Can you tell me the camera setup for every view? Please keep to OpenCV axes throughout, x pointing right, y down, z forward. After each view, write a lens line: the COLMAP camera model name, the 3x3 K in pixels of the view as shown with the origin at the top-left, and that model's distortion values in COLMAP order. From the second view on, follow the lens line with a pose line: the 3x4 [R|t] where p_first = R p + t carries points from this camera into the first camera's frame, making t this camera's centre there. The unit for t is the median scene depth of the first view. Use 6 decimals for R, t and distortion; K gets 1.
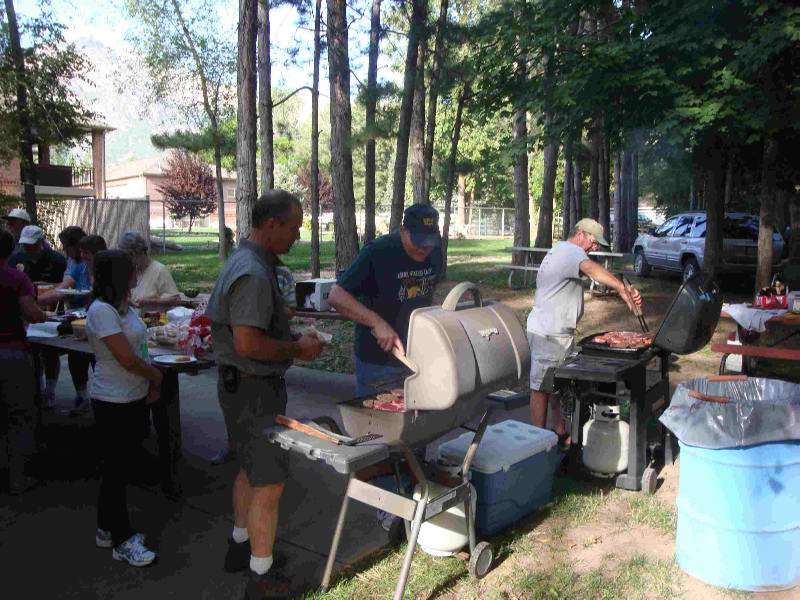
lens RADIAL K [[715.3, 0, 400.0], [0, 715.3, 300.0], [0, 0, 1]] dist [-0.161478, 0.135728]
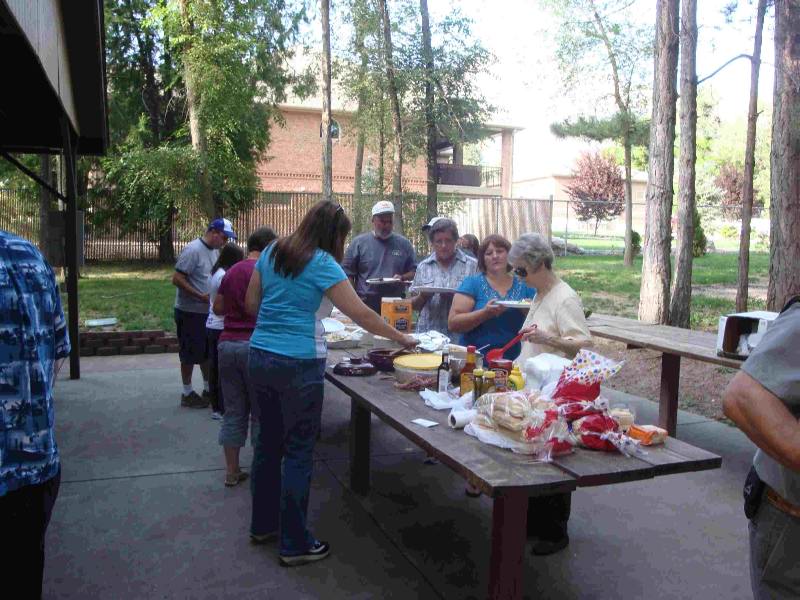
lens RADIAL K [[715.3, 0, 400.0], [0, 715.3, 300.0], [0, 0, 1]] dist [-0.161478, 0.135728]
pose [[0.847243, 0.069715, -0.526611, -0.022353], [-0.071767, 0.997284, 0.016562, -0.010265], [0.526335, 0.023761, 0.849945, 0.095953]]
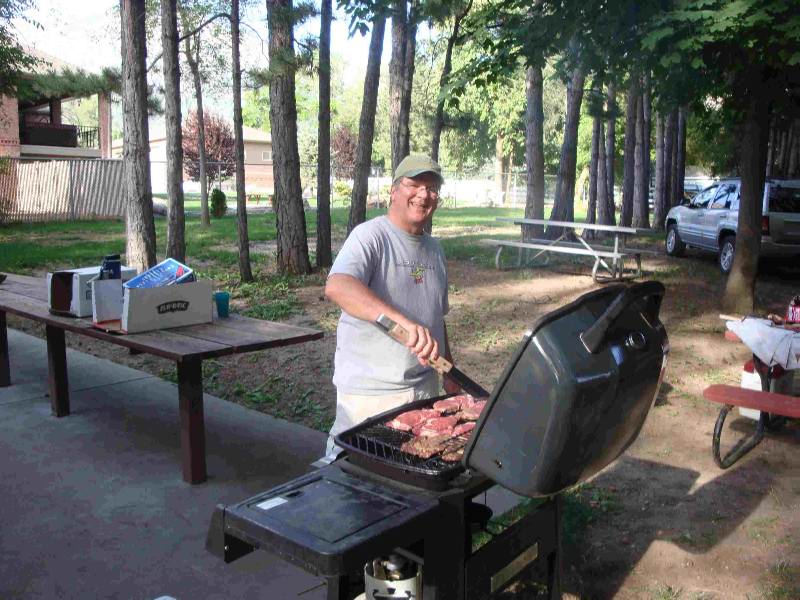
lens RADIAL K [[715.3, 0, 400.0], [0, 715.3, 300.0], [0, 0, 1]] dist [-0.161478, 0.135728]
pose [[0.996623, 0.024029, -0.078514, 0.081854], [-0.020370, 0.998684, 0.047073, -0.012975], [0.079542, -0.045314, 0.995801, 0.134283]]
